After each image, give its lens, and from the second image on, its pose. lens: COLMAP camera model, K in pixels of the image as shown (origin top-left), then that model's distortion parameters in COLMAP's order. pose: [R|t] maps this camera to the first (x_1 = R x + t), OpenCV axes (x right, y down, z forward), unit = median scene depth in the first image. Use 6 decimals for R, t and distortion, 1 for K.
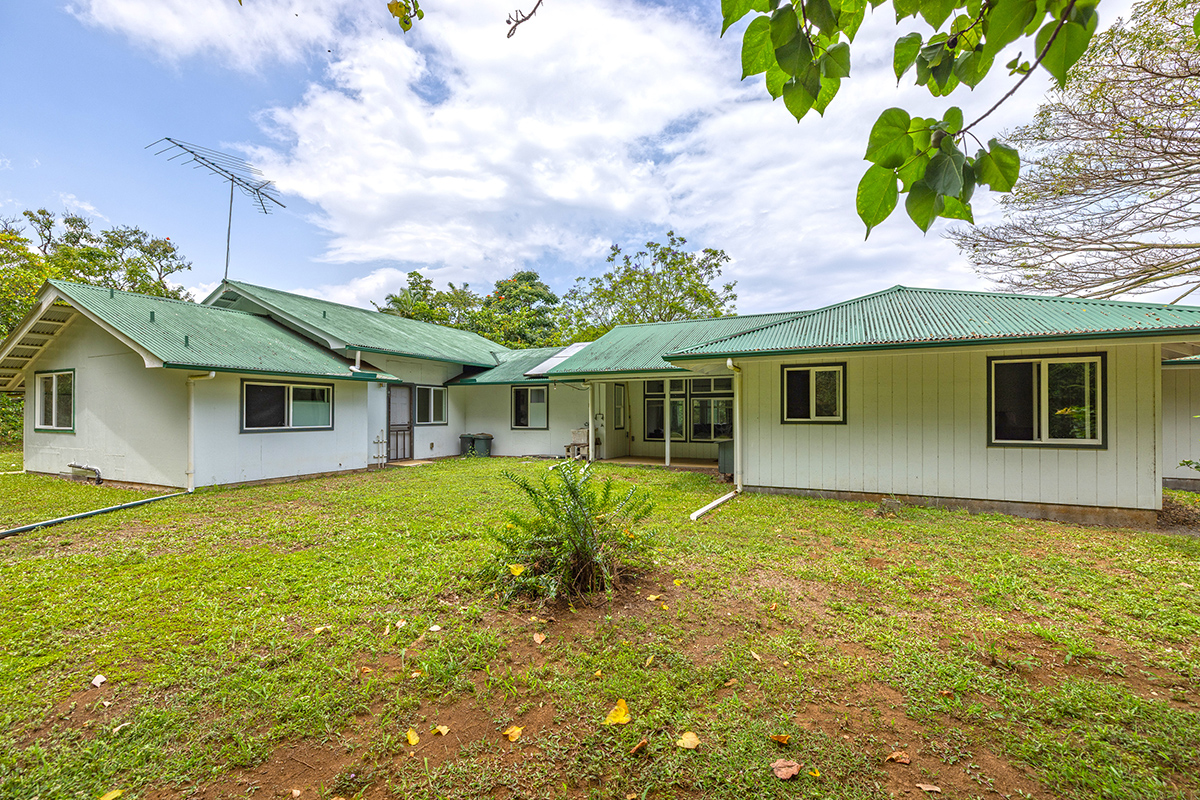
lens RADIAL K [[520.7, 0, 606.6], [0, 520.7, 417.7], [0, 0, 1]] dist [-0.004212, -0.000568]
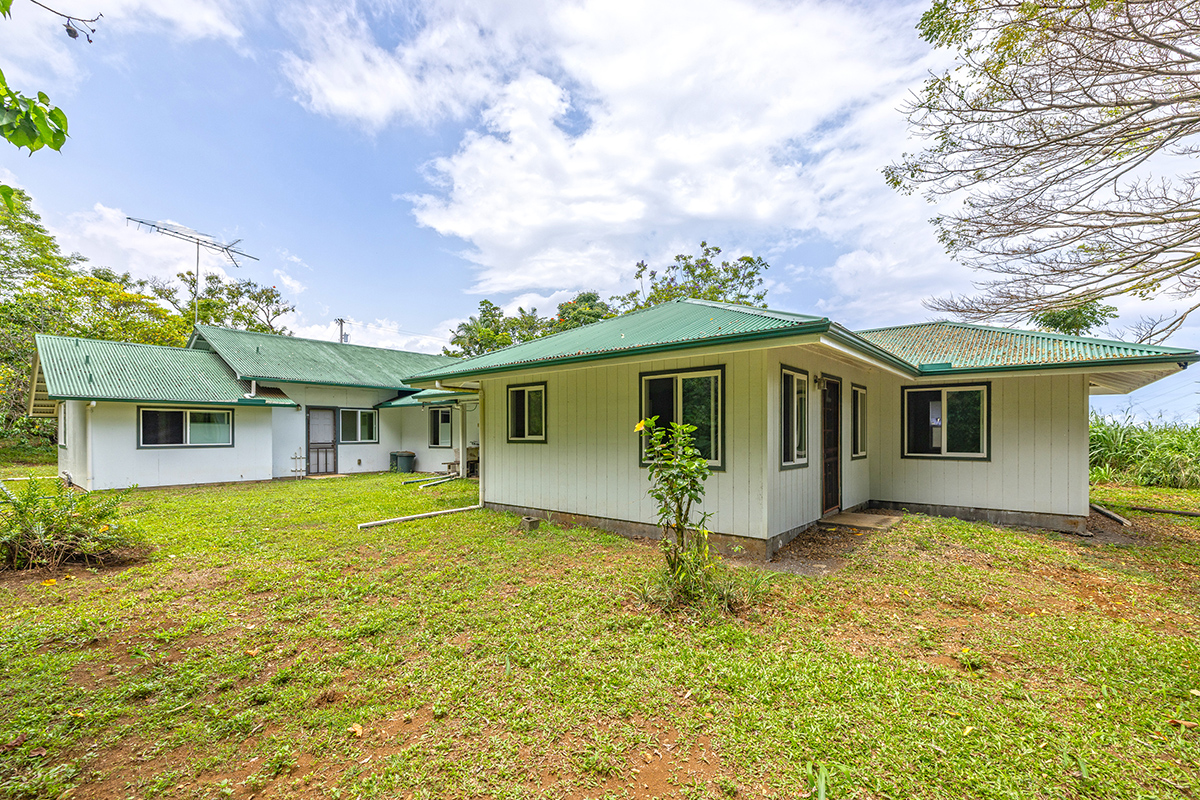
lens RADIAL K [[528.1, 0, 598.9], [0, 528.1, 439.8], [0, 0, 1]] dist [-0.004605, -0.000340]
pose [[0.967308, 0.001598, -0.253600, 0.449815], [-0.000121, 0.999983, 0.005840, -0.000114], [0.253606, -0.005619, 0.967291, 0.029168]]
